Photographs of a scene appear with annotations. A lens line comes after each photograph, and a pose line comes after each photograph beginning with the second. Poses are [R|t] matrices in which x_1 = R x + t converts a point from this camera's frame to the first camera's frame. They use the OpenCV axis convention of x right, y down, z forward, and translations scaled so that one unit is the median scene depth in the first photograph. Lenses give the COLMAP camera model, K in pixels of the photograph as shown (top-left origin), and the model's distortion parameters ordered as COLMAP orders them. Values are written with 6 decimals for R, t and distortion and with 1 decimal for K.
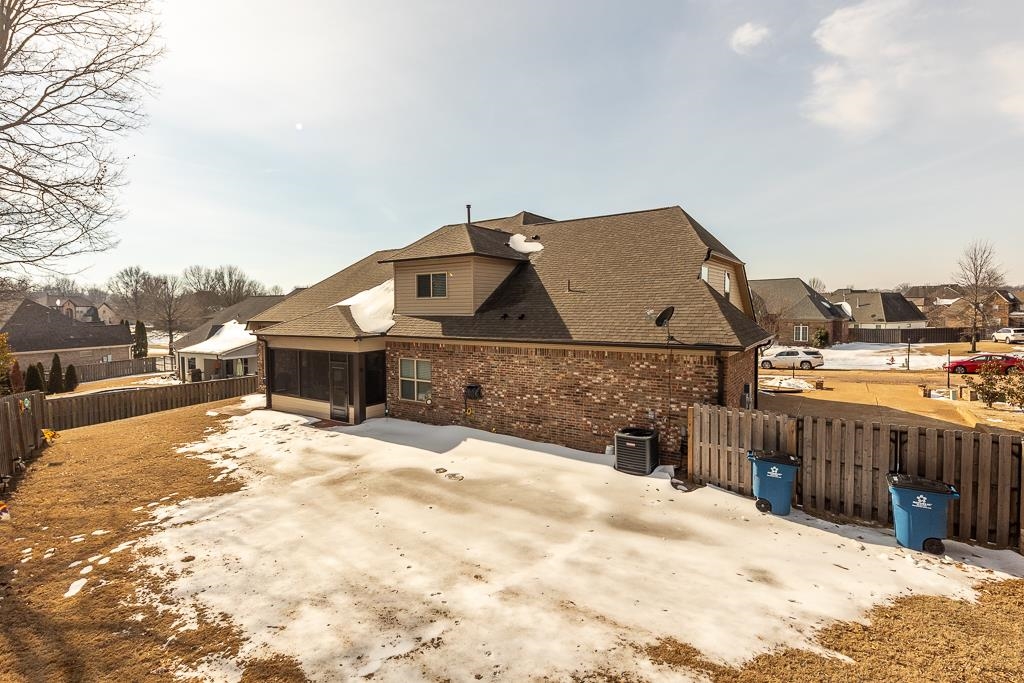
lens RADIAL K [[489.0, 0, 512.0], [0, 489.0, 341.5], [0, 0, 1]] dist [0.054609, -0.023578]
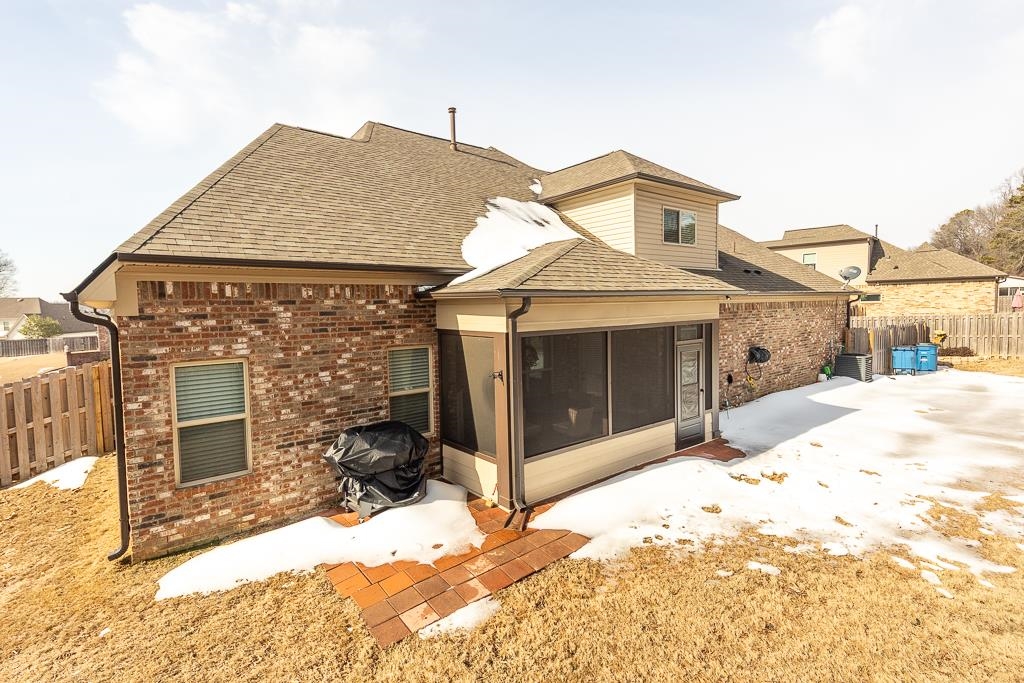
lens RADIAL K [[489.0, 0, 512.0], [0, 489.0, 341.5], [0, 0, 1]] dist [0.054609, -0.023578]
pose [[0.281262, -0.056509, 0.957966, -0.698161], [0.080986, 0.996101, 0.034981, 0.006672], [-0.956208, 0.067743, 0.284742, 0.764290]]
